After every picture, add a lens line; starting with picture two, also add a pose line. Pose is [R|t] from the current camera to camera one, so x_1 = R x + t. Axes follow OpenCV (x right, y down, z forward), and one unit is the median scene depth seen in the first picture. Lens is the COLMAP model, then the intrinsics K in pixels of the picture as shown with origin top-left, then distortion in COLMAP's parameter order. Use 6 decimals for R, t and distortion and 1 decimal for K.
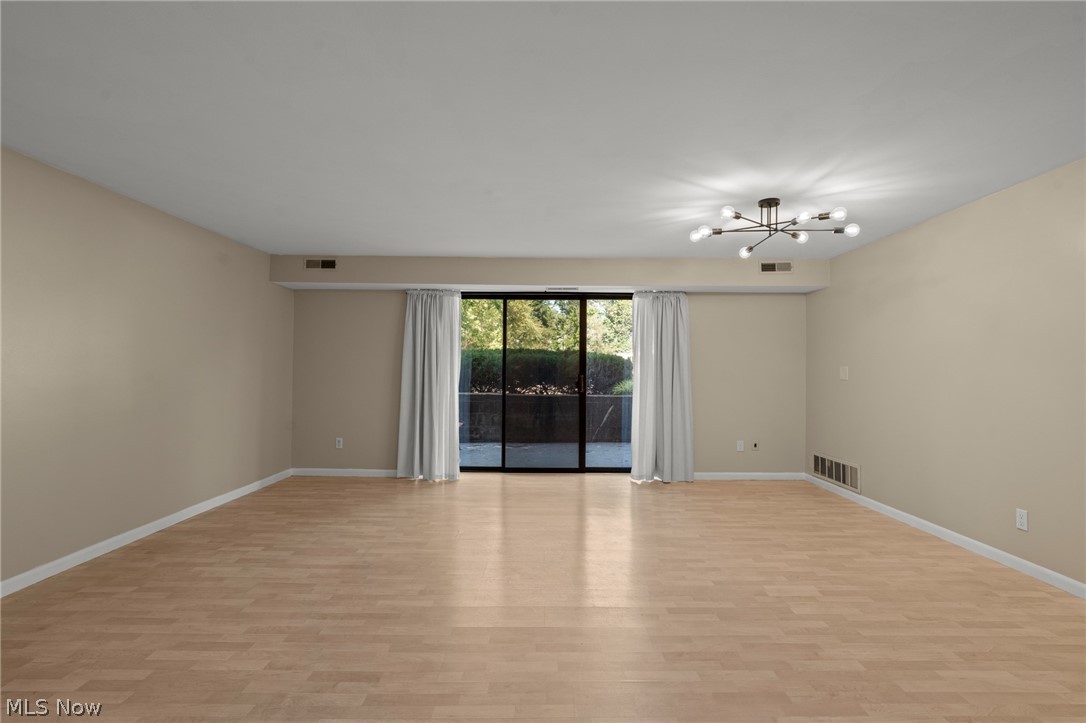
lens RADIAL K [[509.6, 0, 549.5], [0, 509.6, 356.6], [0, 0, 1]] dist [0.004274, -0.001458]
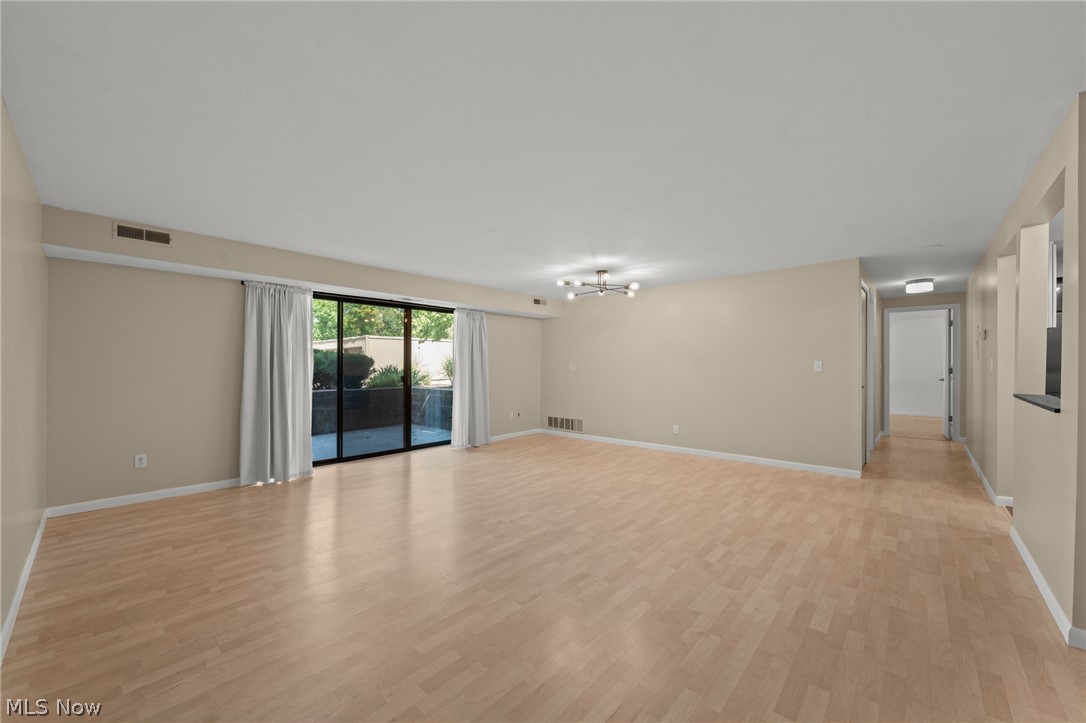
lens RADIAL K [[407.6, 0, 547.1], [0, 407.6, 364.1], [0, 0, 1]] dist [-0.001359, -0.000179]
pose [[0.672631, -0.003037, 0.739972, -0.514301], [-0.012502, 0.999802, 0.015468, 0.000467], [-0.739873, -0.019655, 0.672460, 0.119043]]
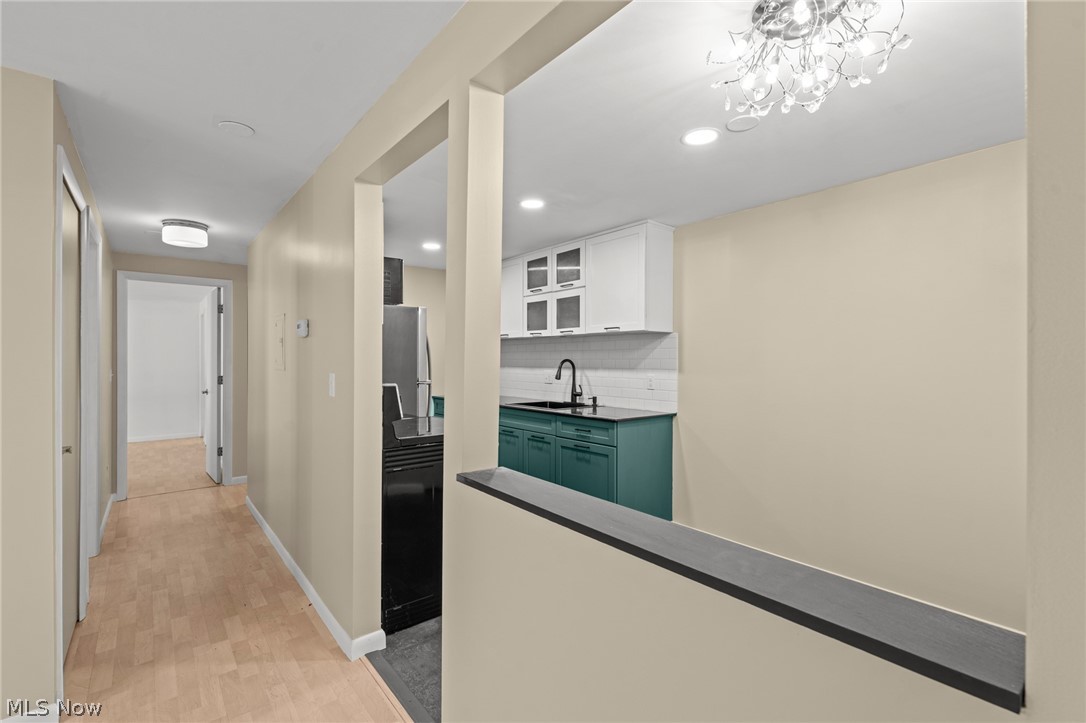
lens RADIAL K [[489.5, 0, 547.8], [0, 489.5, 360.6], [0, 0, 1]] dist [0.003008, 0.000082]
pose [[-0.630663, -0.007682, 0.776019, 0.066182], [-0.019054, 0.999803, -0.005587, -0.023197], [-0.775823, -0.018310, -0.630685, 0.157158]]
